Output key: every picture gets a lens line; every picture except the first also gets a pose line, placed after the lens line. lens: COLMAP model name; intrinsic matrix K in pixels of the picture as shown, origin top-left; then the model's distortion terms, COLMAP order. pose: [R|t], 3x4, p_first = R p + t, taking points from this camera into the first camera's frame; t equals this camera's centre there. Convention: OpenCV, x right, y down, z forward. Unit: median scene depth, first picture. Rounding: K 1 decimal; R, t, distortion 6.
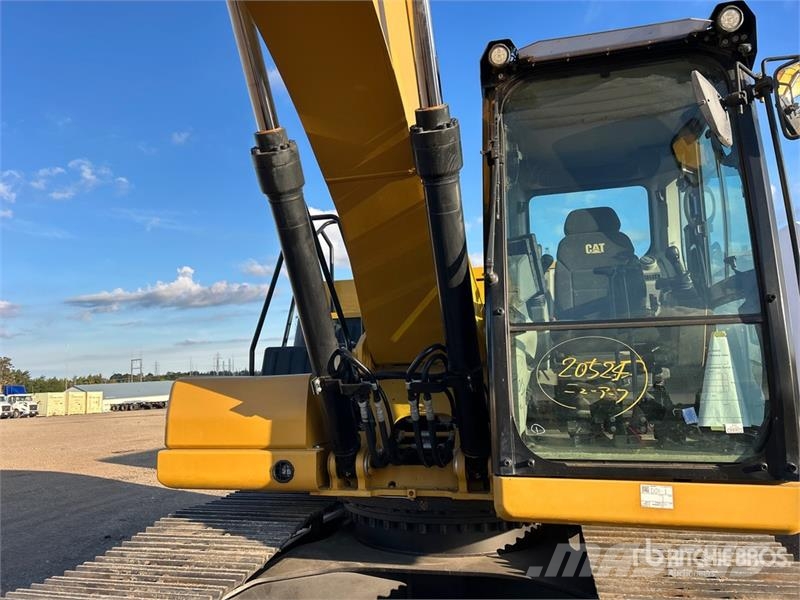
lens RADIAL K [[604.9, 0, 394.5], [0, 604.9, 298.8], [0, 0, 1]] dist [0.065425, -0.087294]
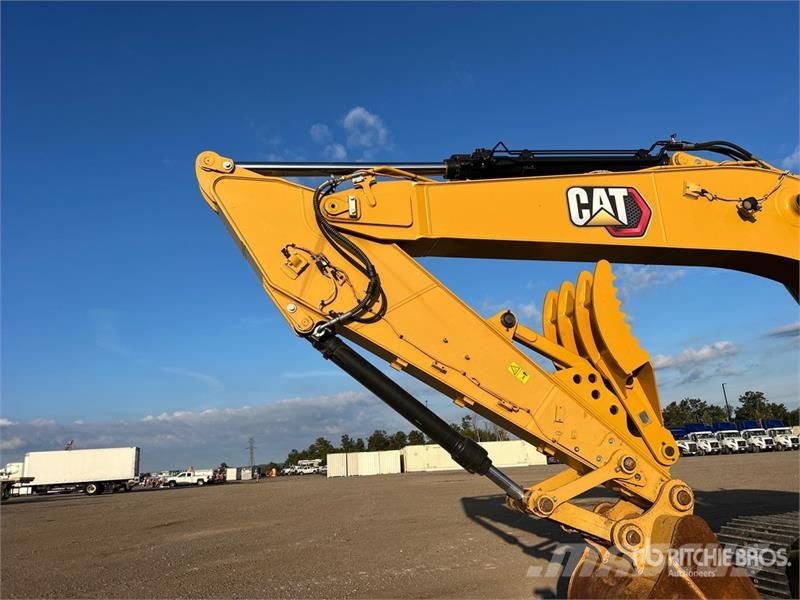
lens RADIAL K [[614.7, 0, 394.7], [0, 614.7, 300.9], [0, 0, 1]] dist [0.065147, -0.095909]
pose [[0.459355, -0.207744, -0.863618, 0.831140], [0.167960, 0.975040, -0.145209, -0.191560], [0.872229, -0.078351, 0.482782, -1.104728]]
